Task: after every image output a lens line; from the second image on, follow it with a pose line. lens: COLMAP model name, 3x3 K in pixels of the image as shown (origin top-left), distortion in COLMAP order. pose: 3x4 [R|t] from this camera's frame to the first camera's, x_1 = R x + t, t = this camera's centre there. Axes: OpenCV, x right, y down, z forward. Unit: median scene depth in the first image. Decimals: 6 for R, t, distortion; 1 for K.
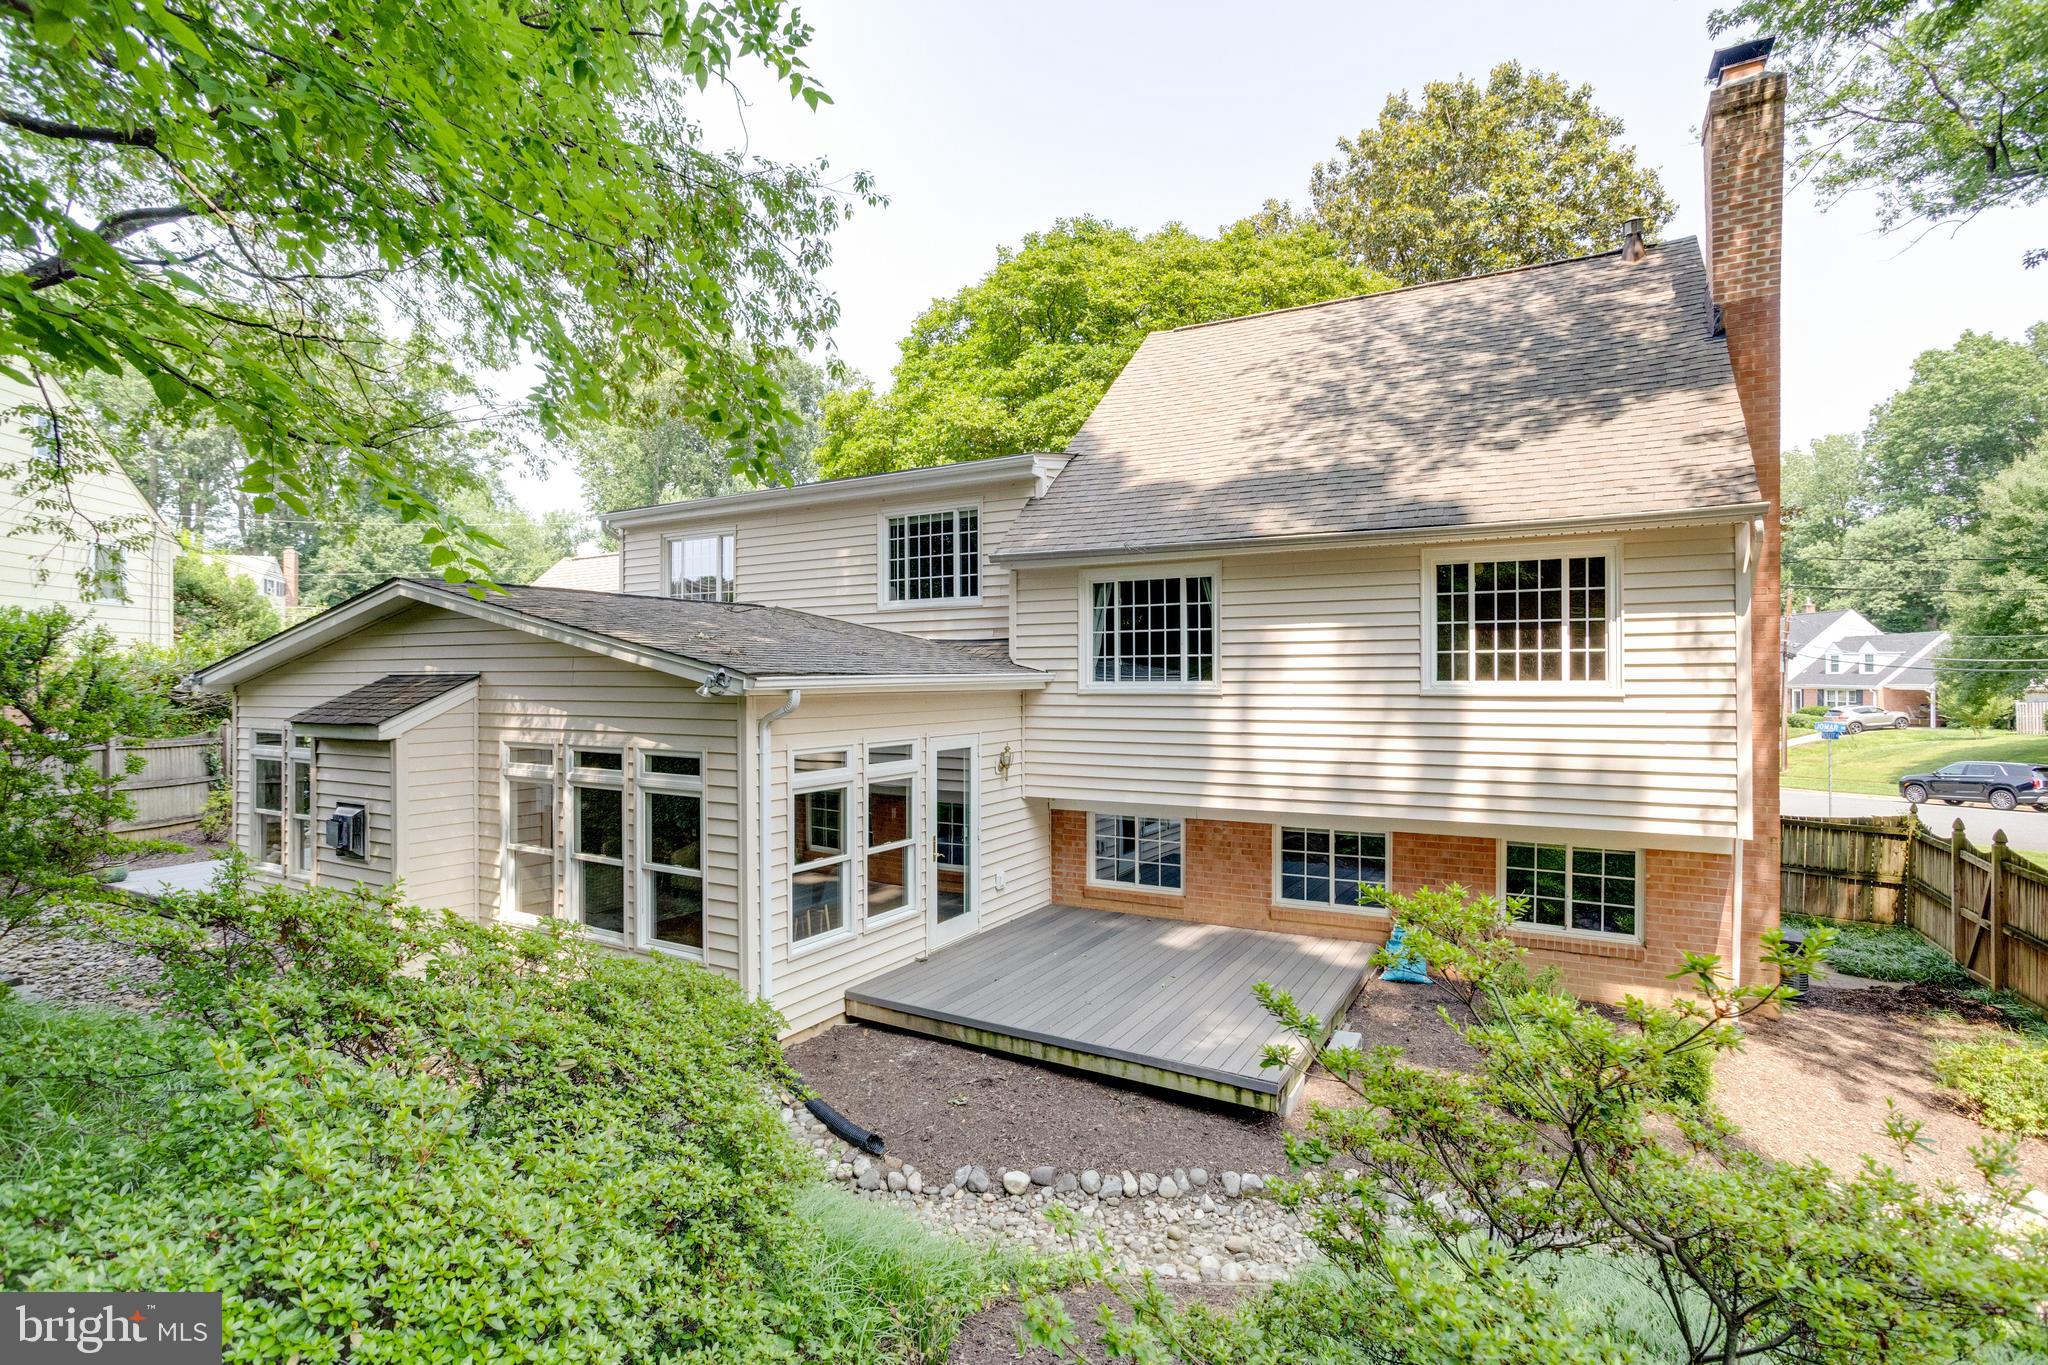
lens RADIAL K [[1009.4, 0, 1028.0], [0, 1009.4, 682.1], [0, 0, 1]] dist [-0.020024, 0.008806]
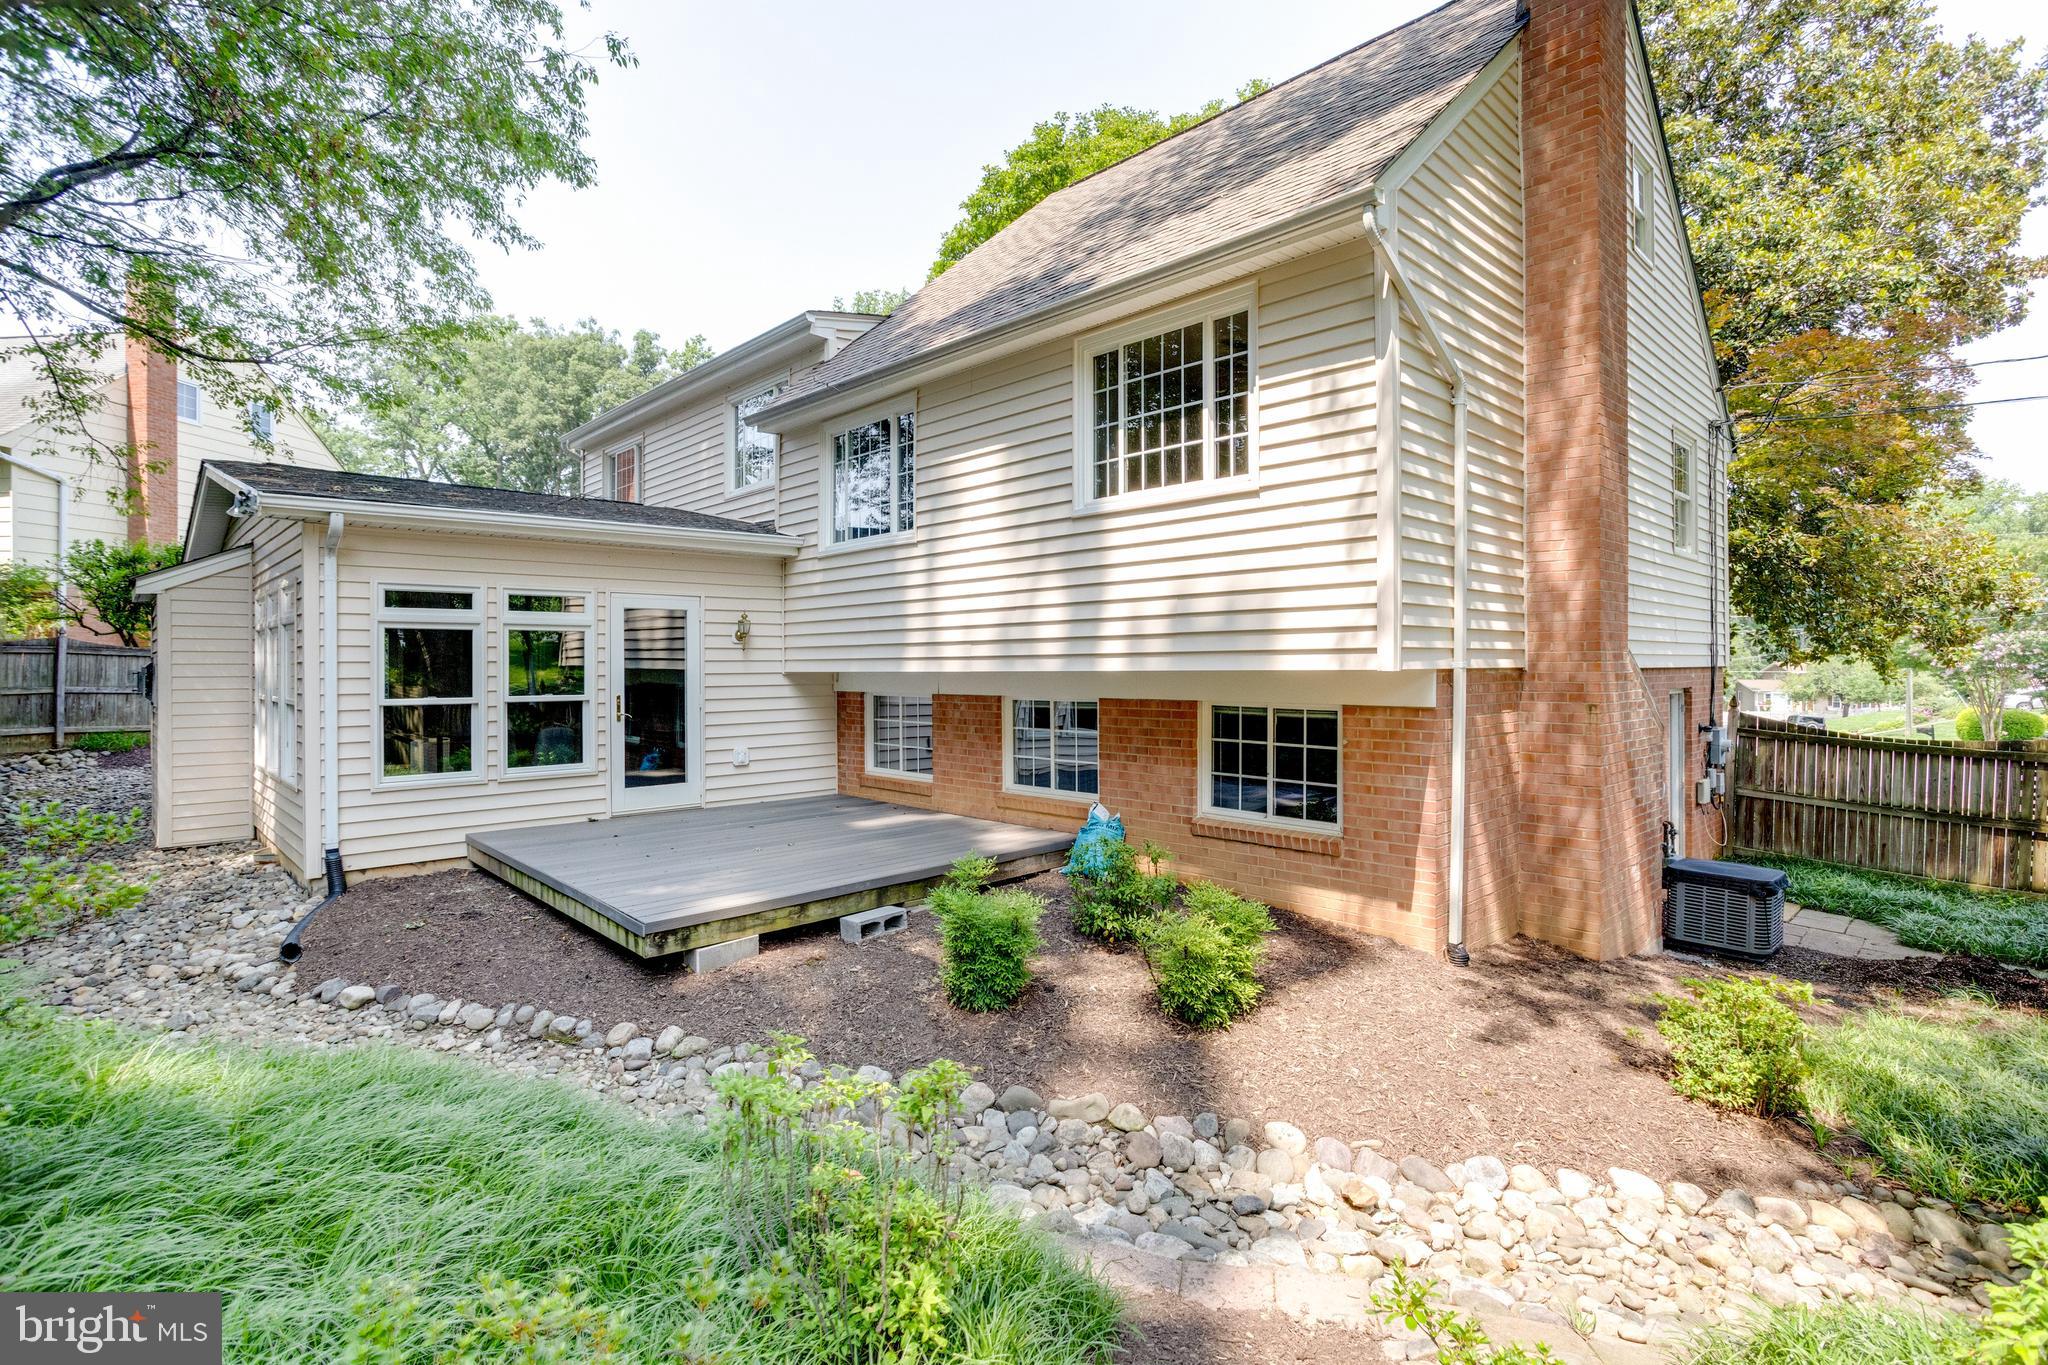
lens RADIAL K [[1009.4, 0, 1020.6], [0, 1009.4, 674.7], [0, 0, 1]] dist [-0.020024, 0.008806]
pose [[0.954830, 0.001016, -0.297151, 0.610908], [-0.000016, 0.999994, 0.003367, 0.141003], [0.297153, -0.003210, 0.954825, 0.214927]]
